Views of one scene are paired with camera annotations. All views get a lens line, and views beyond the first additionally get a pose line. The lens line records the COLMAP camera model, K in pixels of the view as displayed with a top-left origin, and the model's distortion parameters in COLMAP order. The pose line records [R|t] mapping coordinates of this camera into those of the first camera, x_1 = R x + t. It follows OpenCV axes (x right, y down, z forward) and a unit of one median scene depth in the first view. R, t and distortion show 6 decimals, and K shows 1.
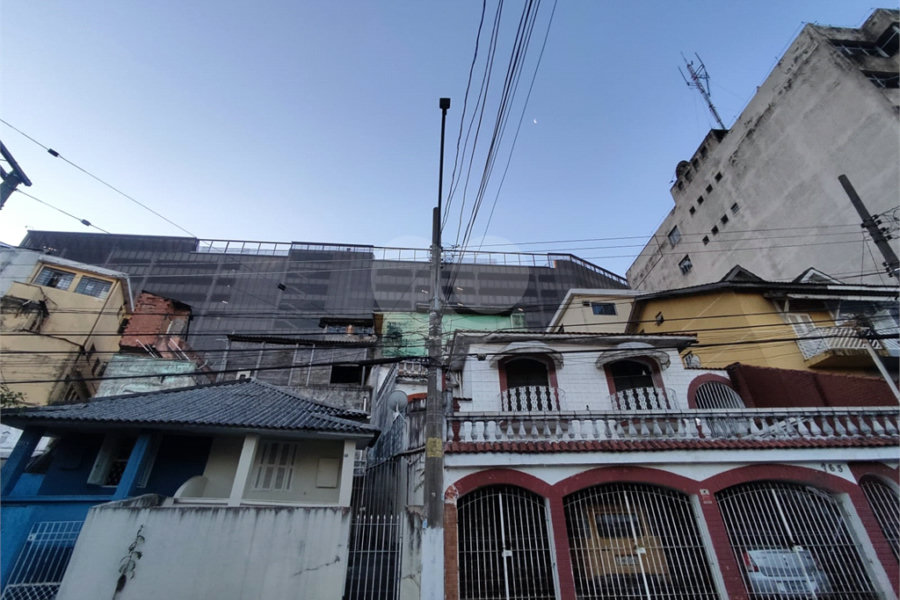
lens RADIAL K [[412.5, 0, 446.6], [0, 412.5, 301.6], [0, 0, 1]] dist [-0.003814, 0.001667]
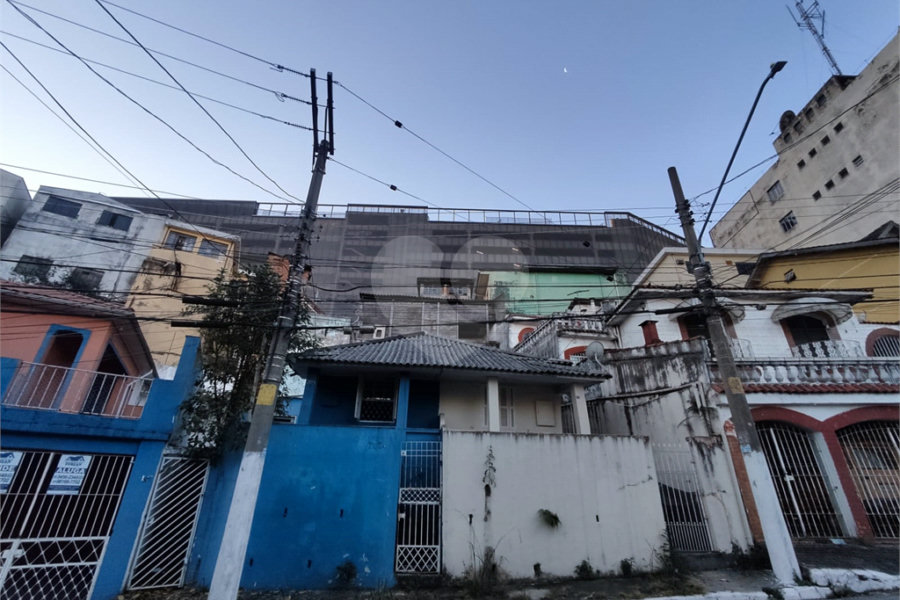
lens RADIAL K [[412.5, 0, 446.6], [0, 412.5, 301.6], [0, 0, 1]] dist [-0.003814, 0.001667]
pose [[0.998195, -0.000643, -0.060046, -0.395473], [0.006207, 0.995691, 0.092524, 0.008051], [0.059727, -0.092730, 0.993898, -0.077024]]
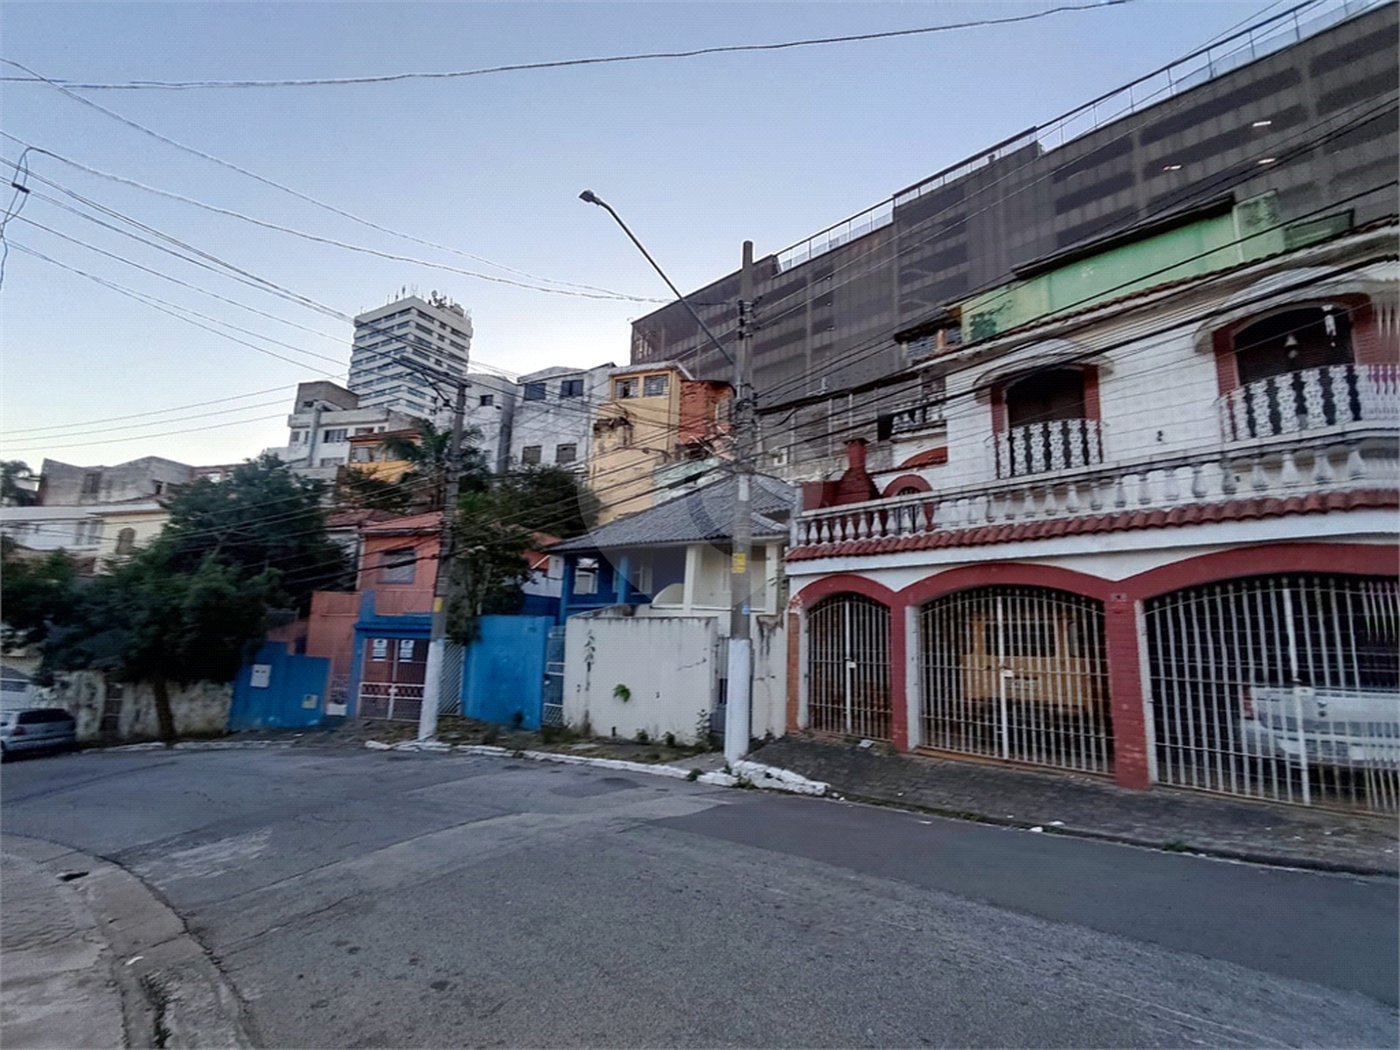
lens RADIAL K [[638.3, 0, 703.8], [0, 638.3, 539.7], [0, 0, 1]] dist [0.000026, -0.009607]
pose [[0.667500, -0.081274, -0.740161, 0.519575], [0.365822, 0.901584, 0.230911, -0.027947], [0.648551, -0.424900, 0.631539, 0.033217]]
